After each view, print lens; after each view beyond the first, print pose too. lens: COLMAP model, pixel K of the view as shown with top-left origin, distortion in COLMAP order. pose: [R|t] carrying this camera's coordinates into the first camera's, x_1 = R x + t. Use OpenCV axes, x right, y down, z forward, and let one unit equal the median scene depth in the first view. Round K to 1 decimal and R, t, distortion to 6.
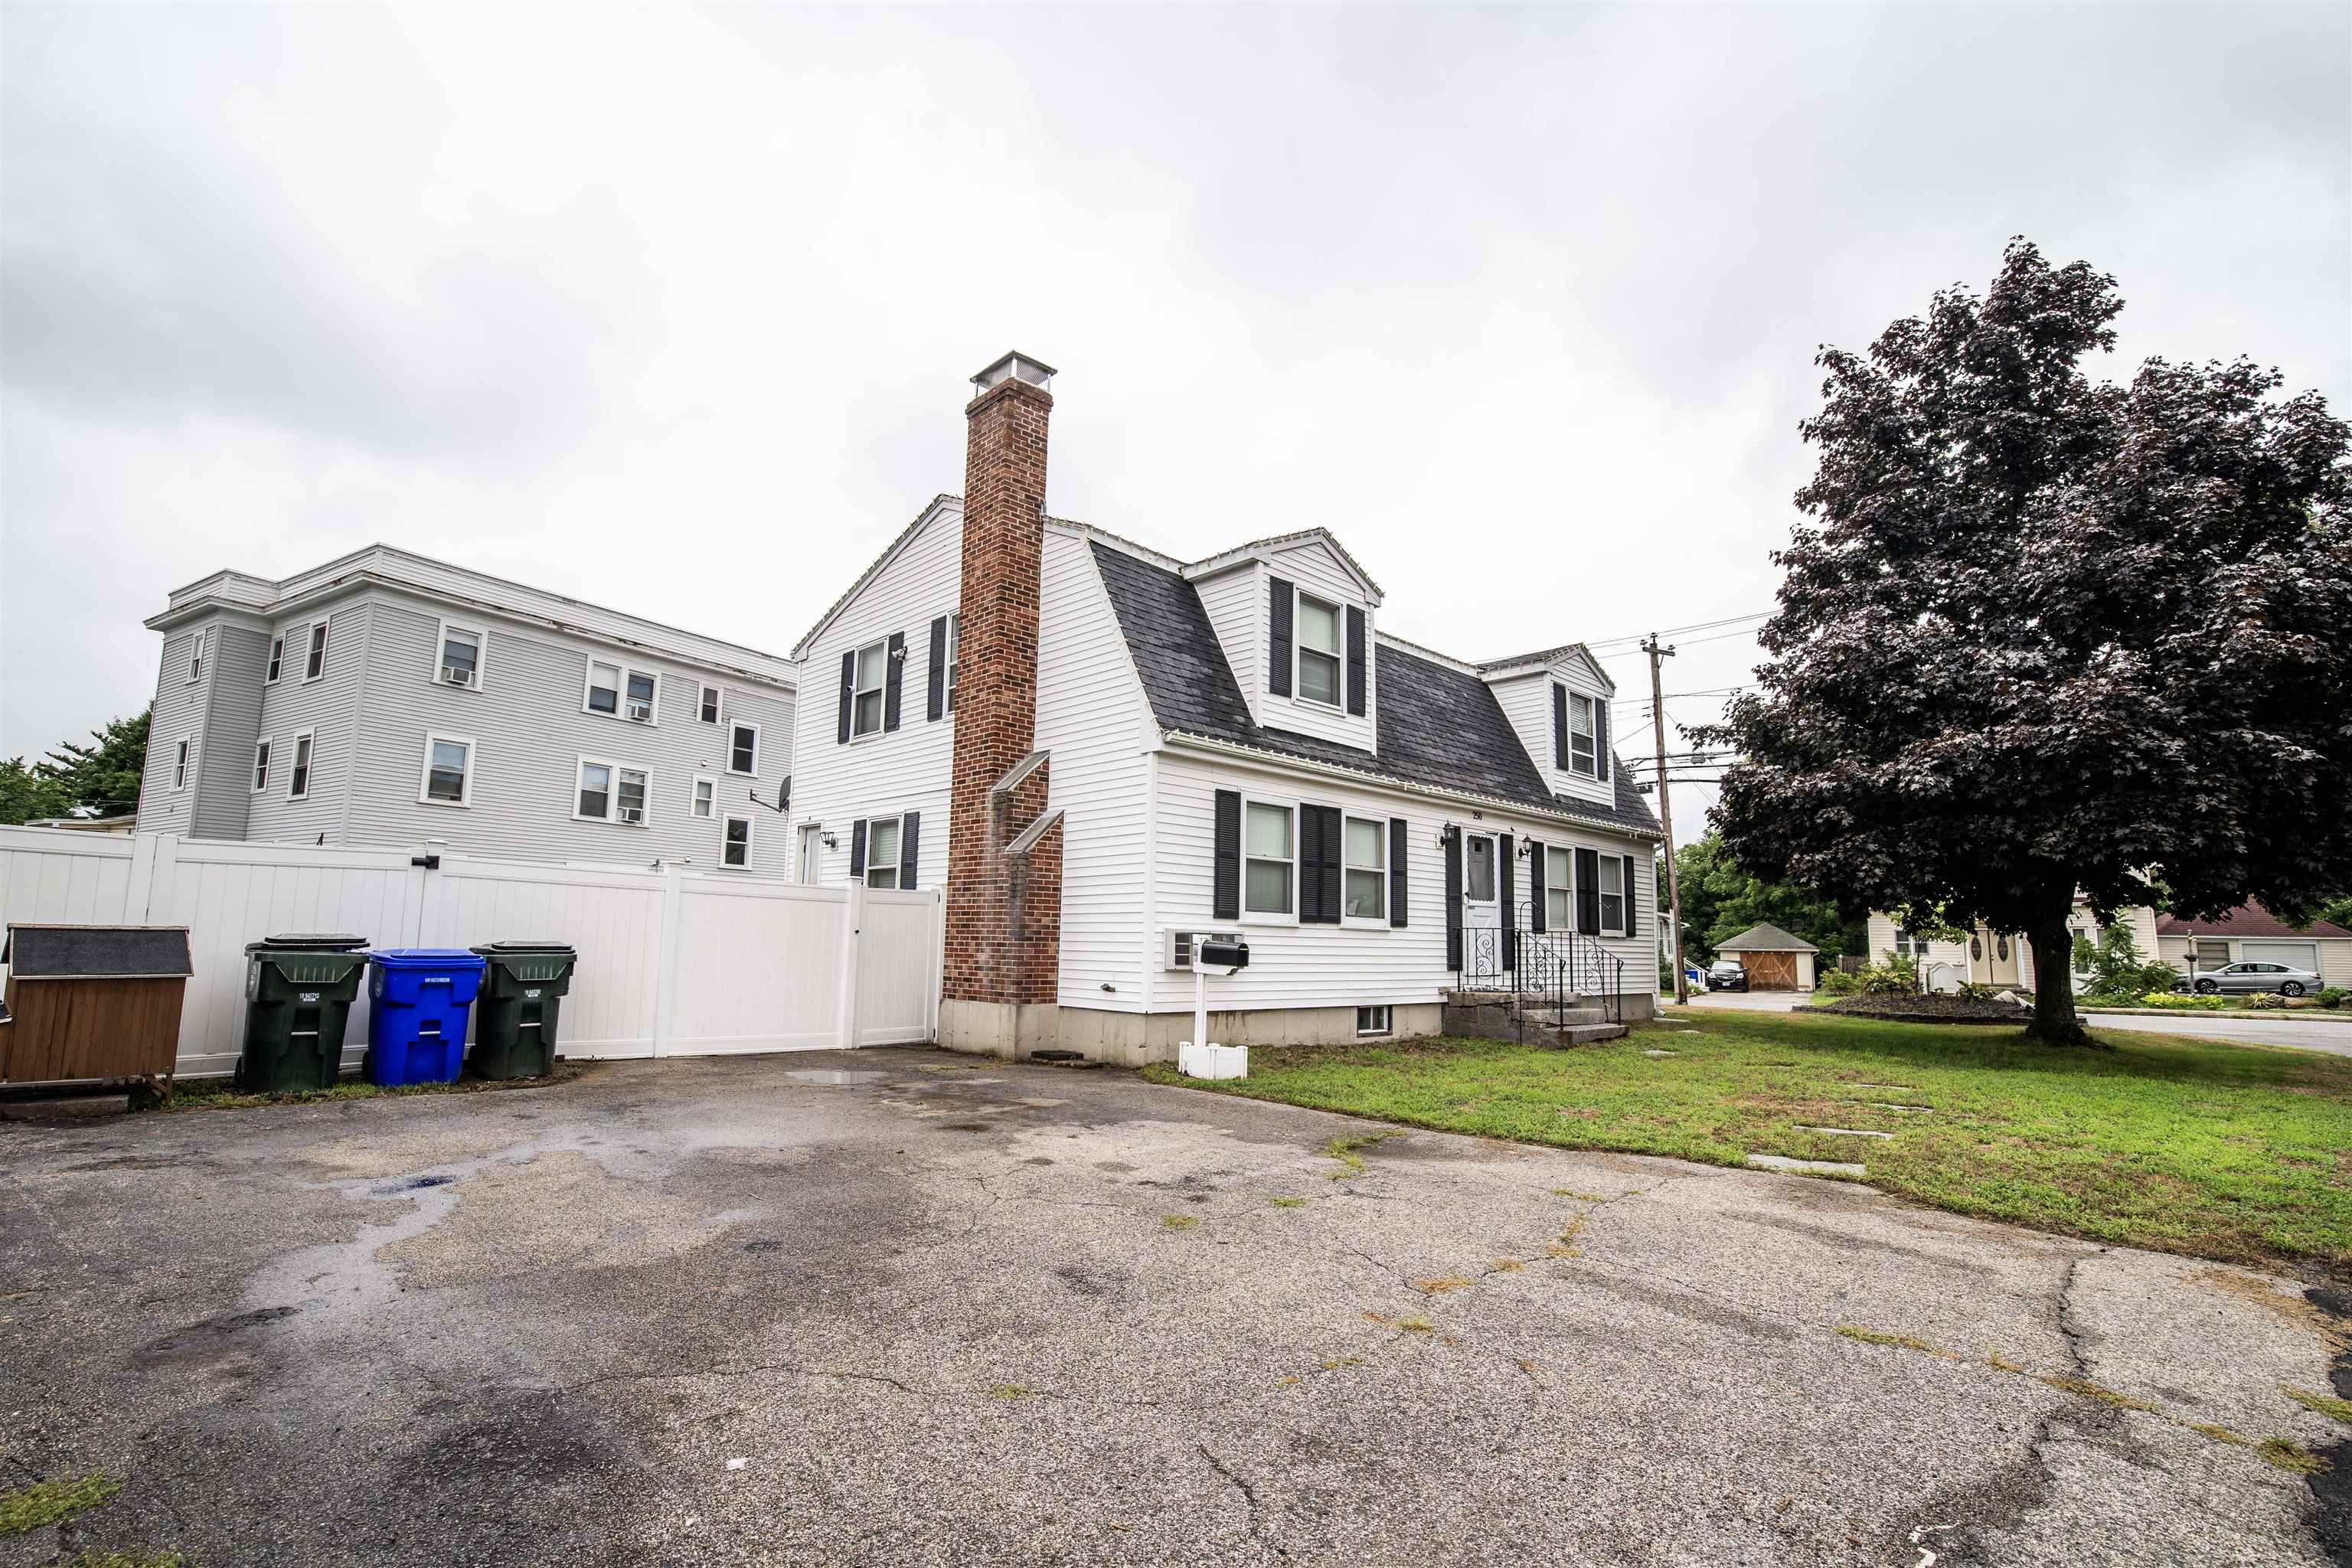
lens RADIAL K [[1092.4, 0, 1153.3], [0, 1092.4, 798.0], [0, 0, 1]] dist [-0.033317, 0.007508]
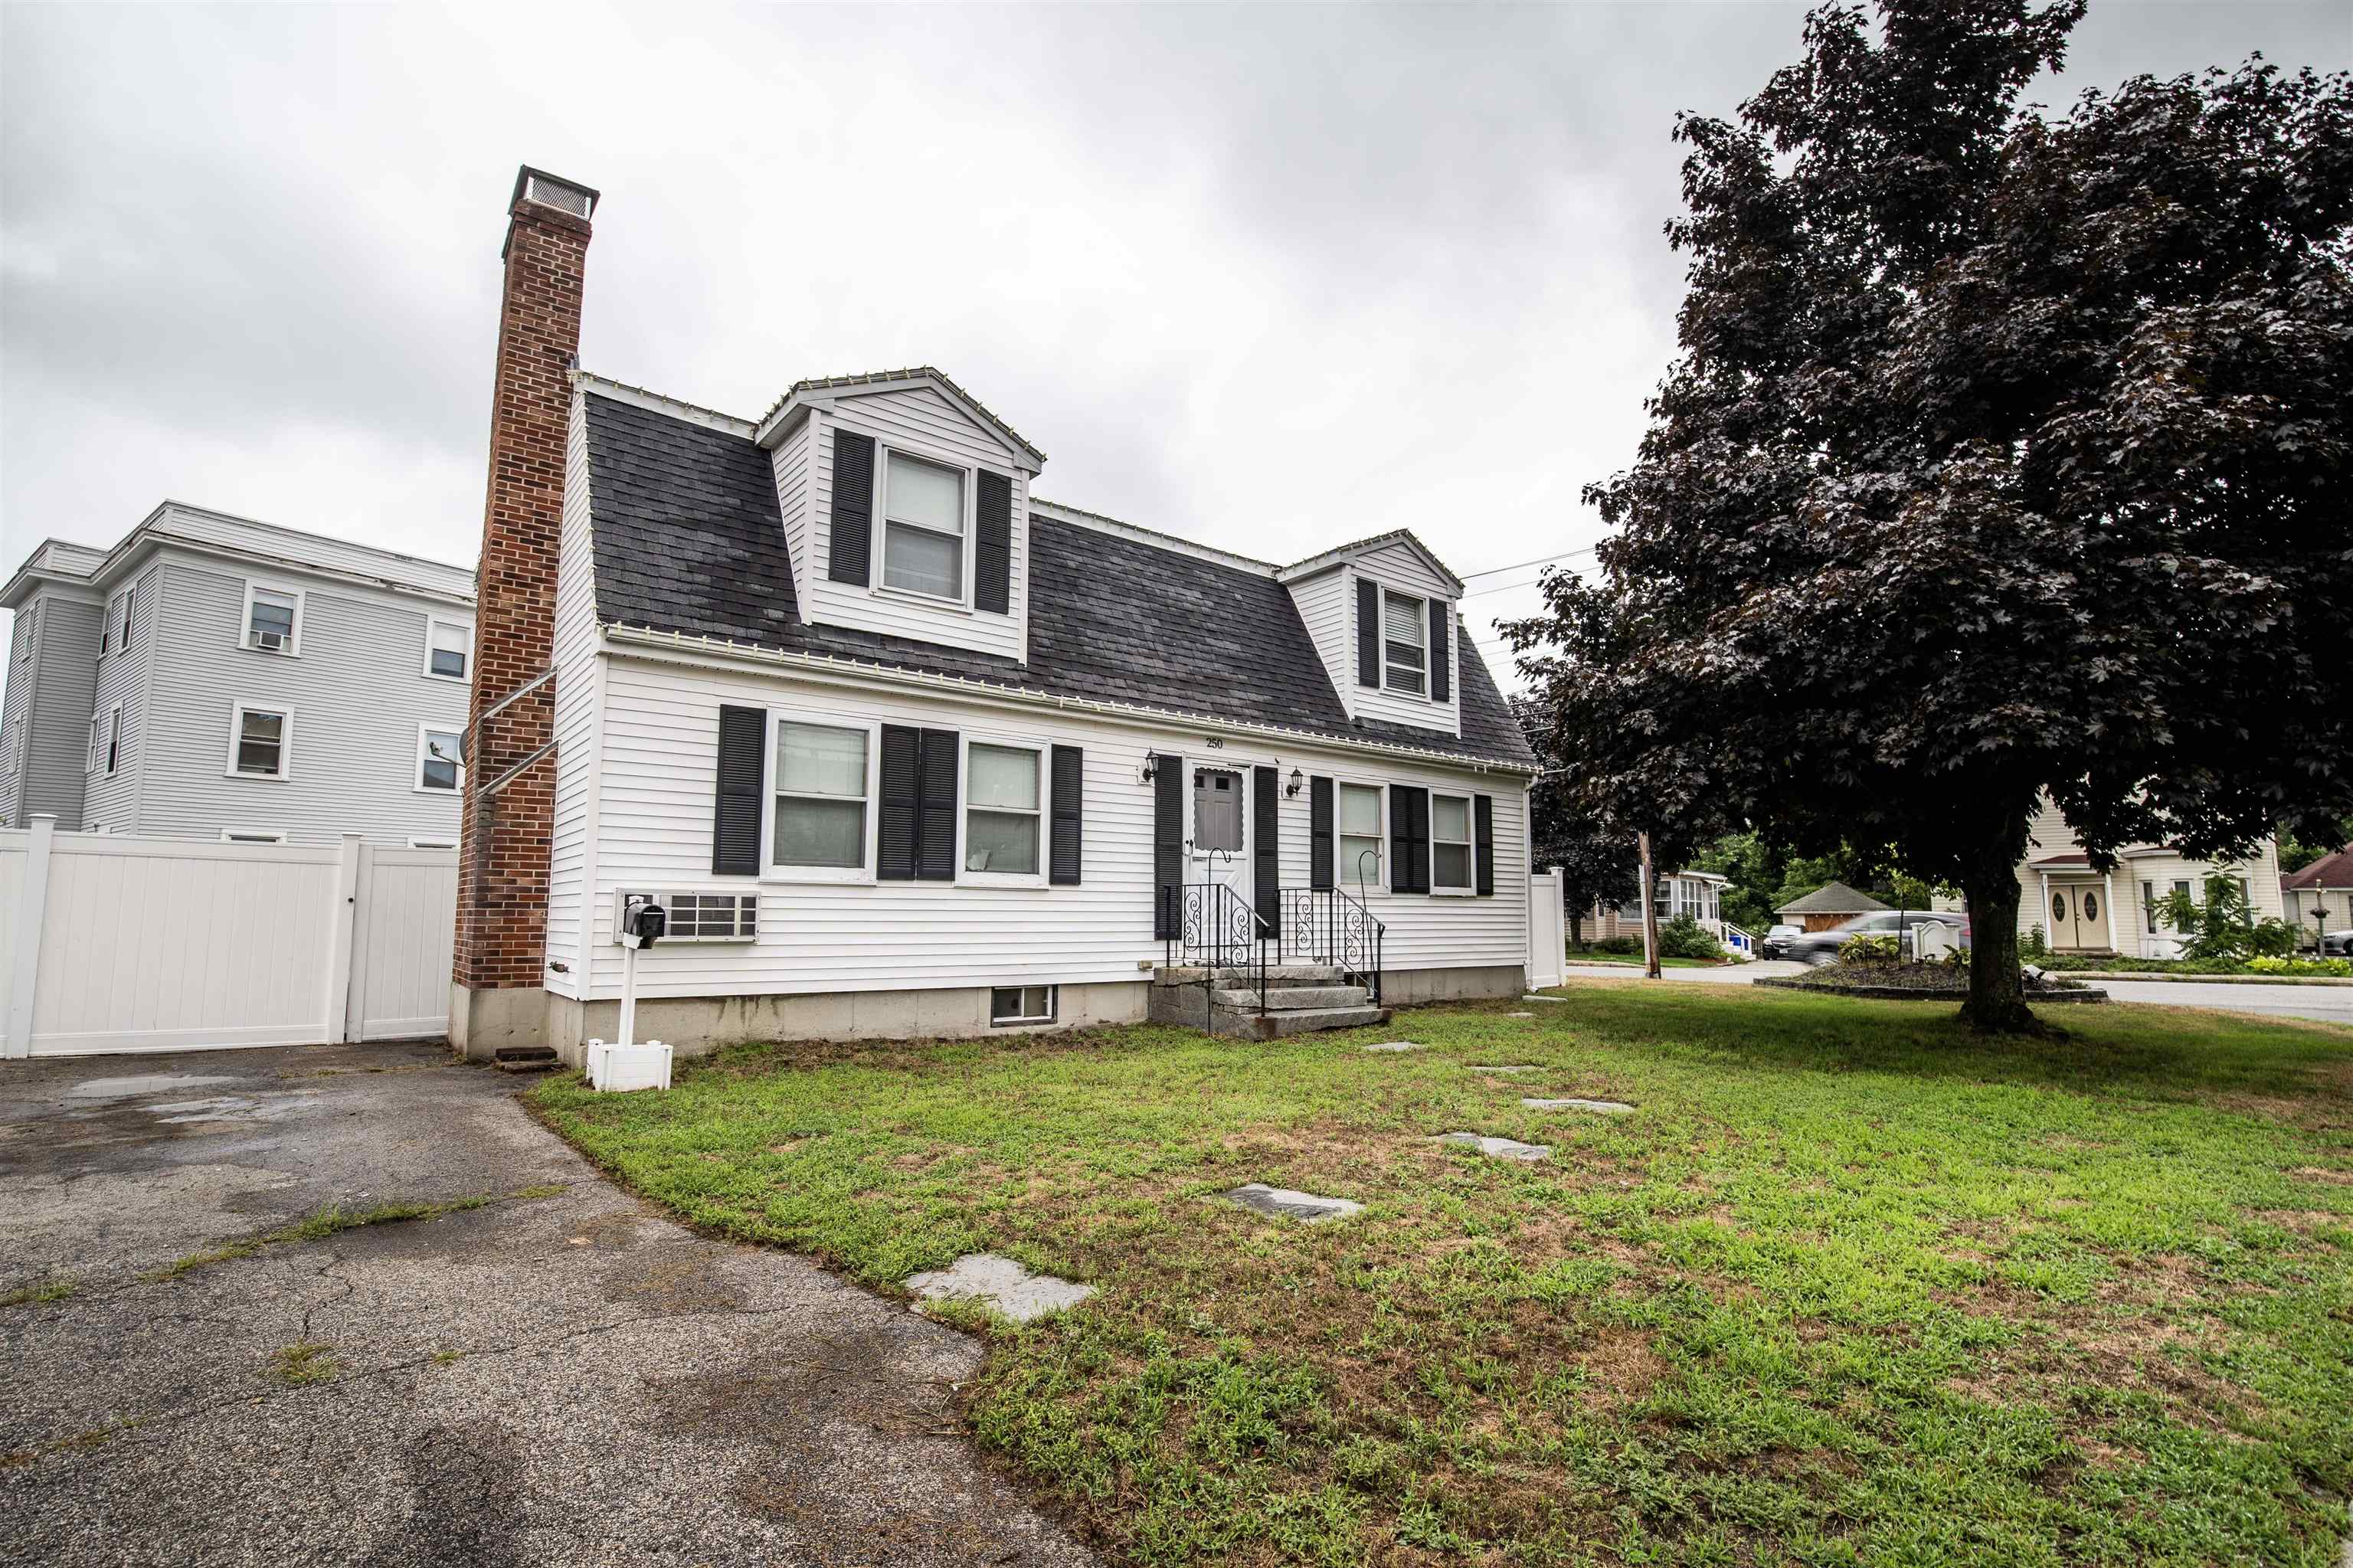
lens RADIAL K [[1092.9, 0, 1187.3], [0, 1092.9, 798.3], [0, 0, 1]] dist [-0.033317, 0.007508]
pose [[0.995931, -0.025141, -0.086545, 0.375973], [0.027125, 0.999394, 0.021824, 0.041814], [0.085944, -0.024082, 0.996009, 0.231996]]
